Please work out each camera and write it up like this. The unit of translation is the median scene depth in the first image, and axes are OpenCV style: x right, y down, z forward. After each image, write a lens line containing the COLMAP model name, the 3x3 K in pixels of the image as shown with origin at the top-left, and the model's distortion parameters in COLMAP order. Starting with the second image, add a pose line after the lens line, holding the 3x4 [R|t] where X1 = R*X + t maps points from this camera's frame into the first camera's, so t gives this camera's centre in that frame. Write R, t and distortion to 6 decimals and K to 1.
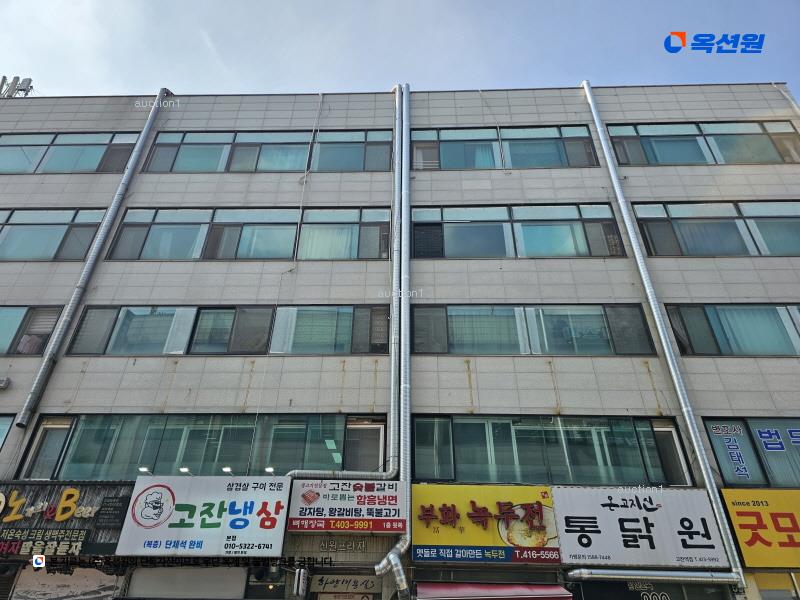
lens RADIAL K [[536.2, 0, 384.3], [0, 536.2, 306.0], [0, 0, 1]] dist [0.081650, -0.060790]
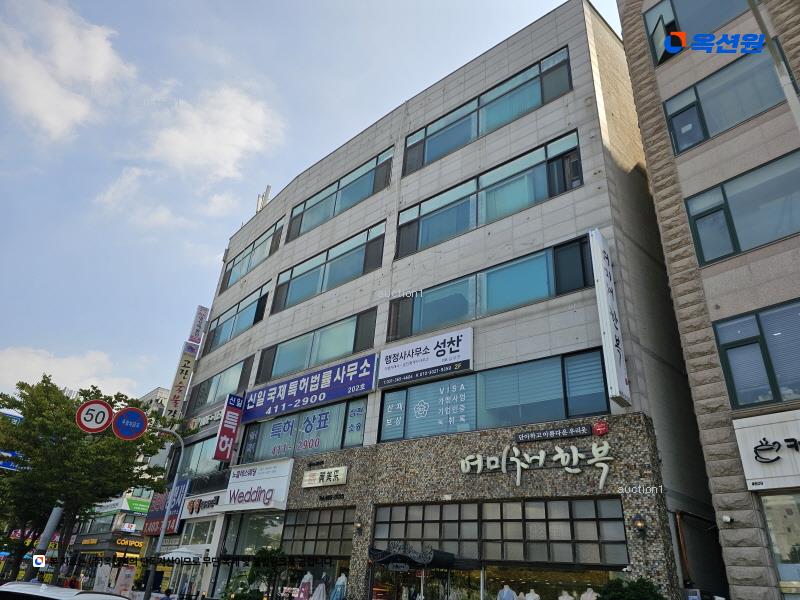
lens RADIAL K [[549.6, 0, 400.0], [0, 549.6, 300.0], [0, 0, 1]] dist [-0.138847, -0.099868]
pose [[0.755053, -0.262773, -0.600704, 0.725198], [0.330414, 0.943833, 0.002442, -0.003620], [0.566322, -0.200325, 0.799468, -0.022214]]
